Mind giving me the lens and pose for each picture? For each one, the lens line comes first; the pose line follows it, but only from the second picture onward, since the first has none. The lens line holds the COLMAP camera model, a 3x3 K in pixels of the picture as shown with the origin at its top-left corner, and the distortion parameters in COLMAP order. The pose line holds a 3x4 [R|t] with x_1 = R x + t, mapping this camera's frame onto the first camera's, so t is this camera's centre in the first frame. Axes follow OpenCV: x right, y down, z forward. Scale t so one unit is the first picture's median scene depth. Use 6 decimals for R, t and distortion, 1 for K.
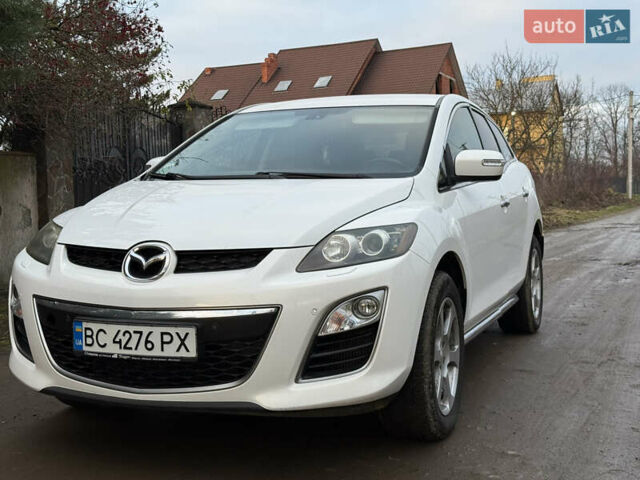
lens RADIAL K [[879.1, 0, 320.0], [0, 879.1, 240.0], [0, 0, 1]] dist [0.102070, -0.009988]
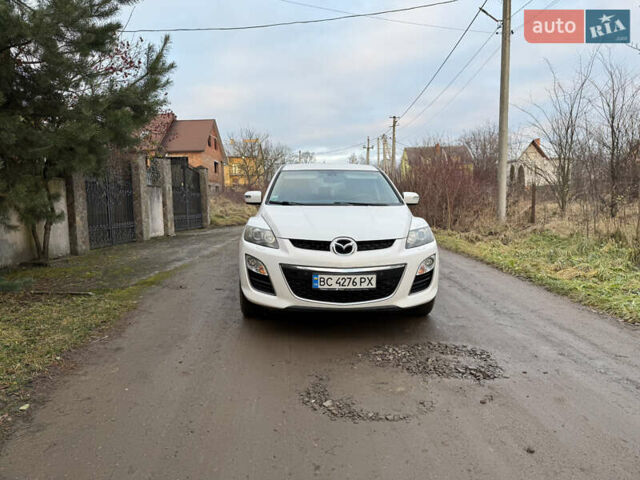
lens RADIAL K [[440.4, 0, 323.7], [0, 440.4, 240.4], [0, 0, 1]] dist [0.113720, -0.145383]
pose [[0.916703, -0.029801, 0.398456, -0.636466], [0.011431, 0.998763, 0.048401, -0.041697], [-0.399406, -0.039814, 0.915909, 0.004049]]
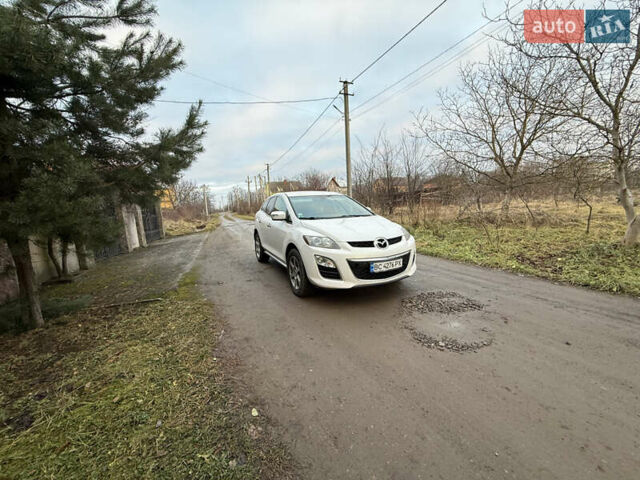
lens RADIAL K [[252.6, 0, 317.3], [0, 252.6, 239.2], [0, 0, 1]] dist [0.001669, 0.000067]
pose [[0.703750, -0.114612, 0.701142, -1.005277], [0.079547, 0.993408, 0.082544, -0.088339], [-0.705980, -0.002317, 0.708228, 0.435802]]
